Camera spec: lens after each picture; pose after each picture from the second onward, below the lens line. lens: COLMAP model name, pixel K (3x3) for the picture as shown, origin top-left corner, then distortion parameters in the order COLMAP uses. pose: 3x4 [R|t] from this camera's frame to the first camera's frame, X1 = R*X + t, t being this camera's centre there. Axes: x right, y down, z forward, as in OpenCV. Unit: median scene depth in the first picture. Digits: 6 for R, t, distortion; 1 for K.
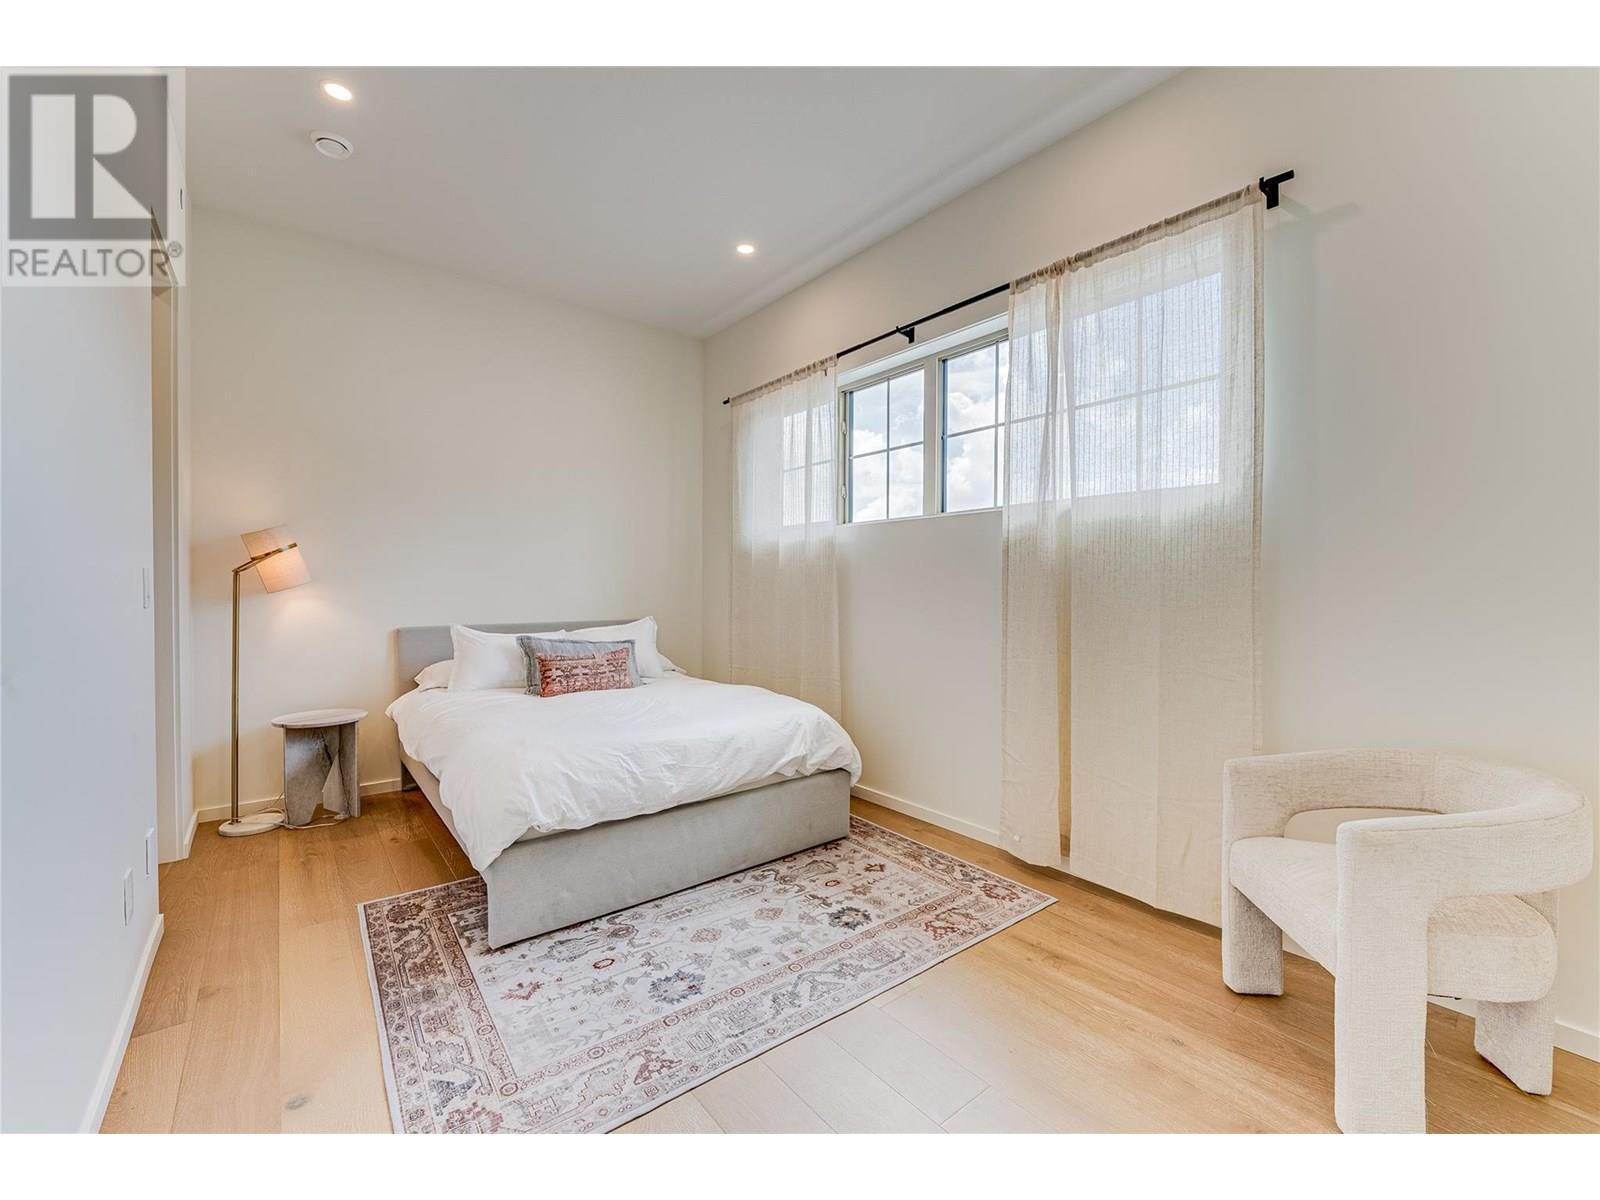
lens RADIAL K [[657.7, 0, 800.0], [0, 657.7, 600.0], [0, 0, 1]] dist [-0.012612, -0.000187]
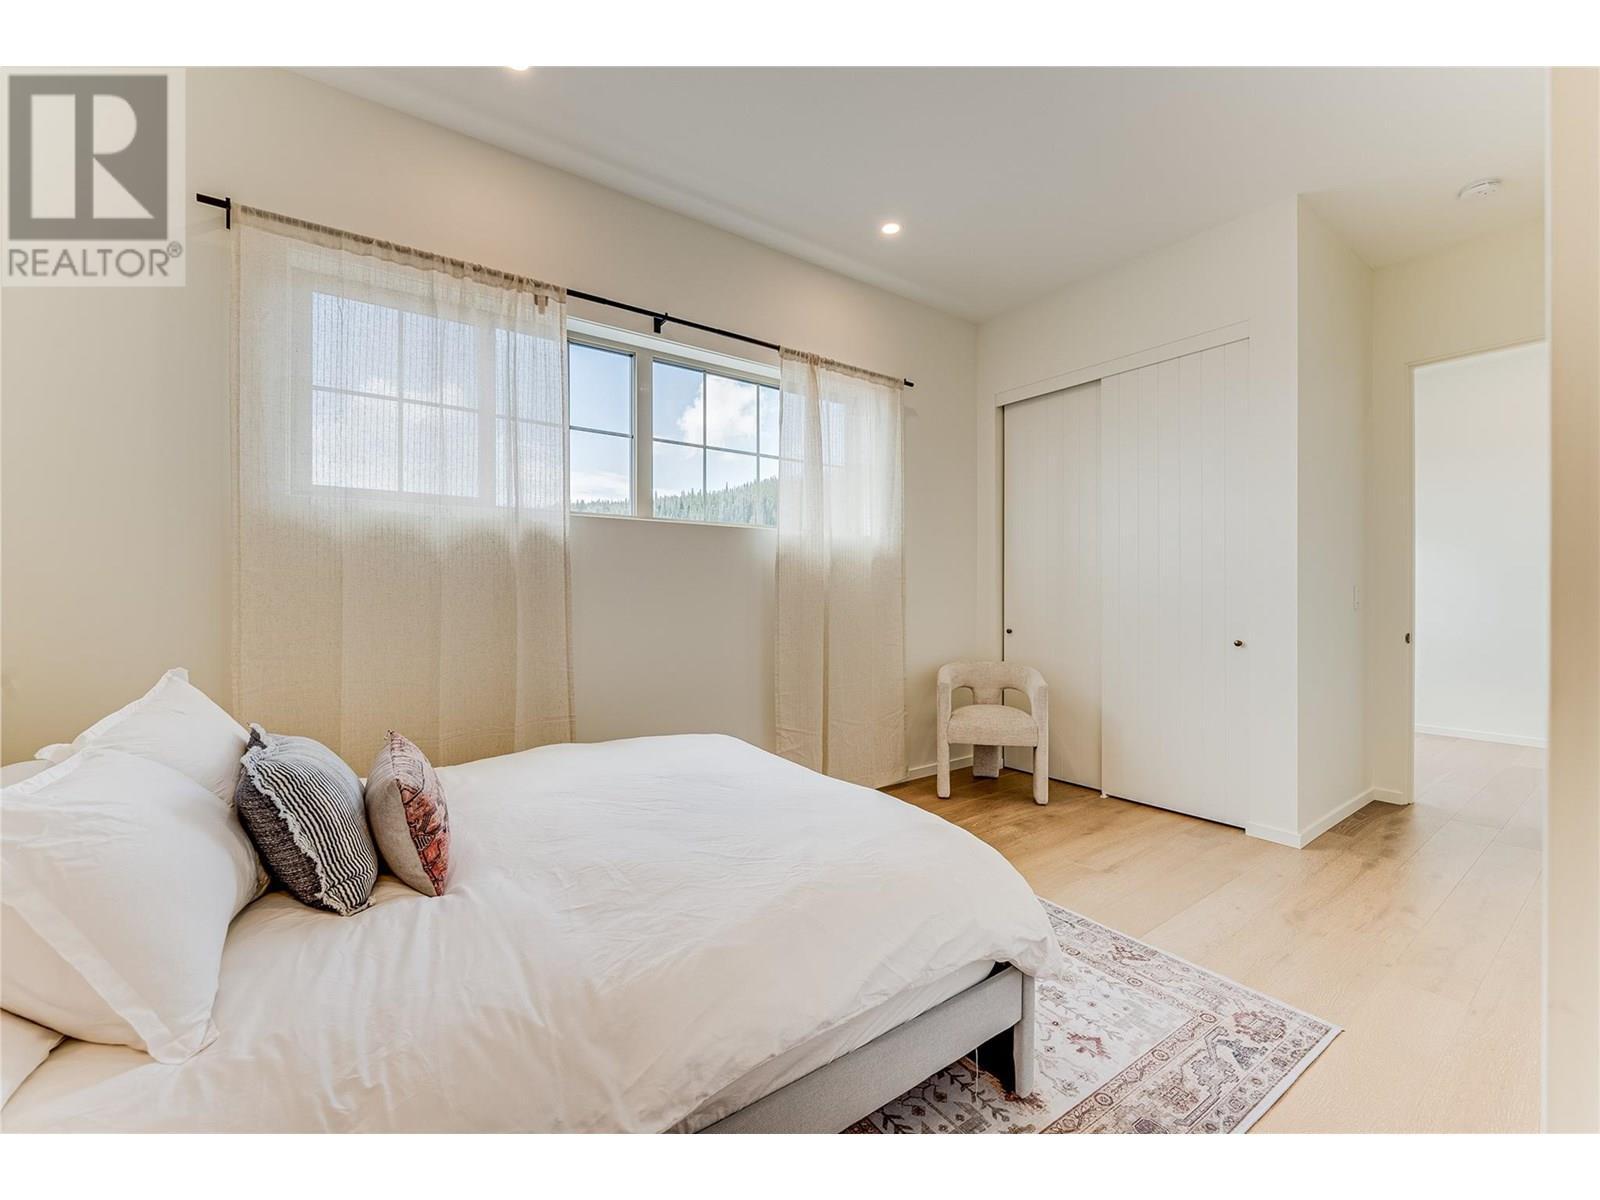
lens RADIAL K [[660.6, 0, 783.9], [0, 660.6, 599.4], [0, 0, 1]] dist [-0.011328, -0.000054]
pose [[0.053362, -0.011736, 0.998506, -1.476244], [0.014984, 0.999828, 0.010951, -0.037606], [-0.998463, 0.014377, 0.053528, 1.496862]]
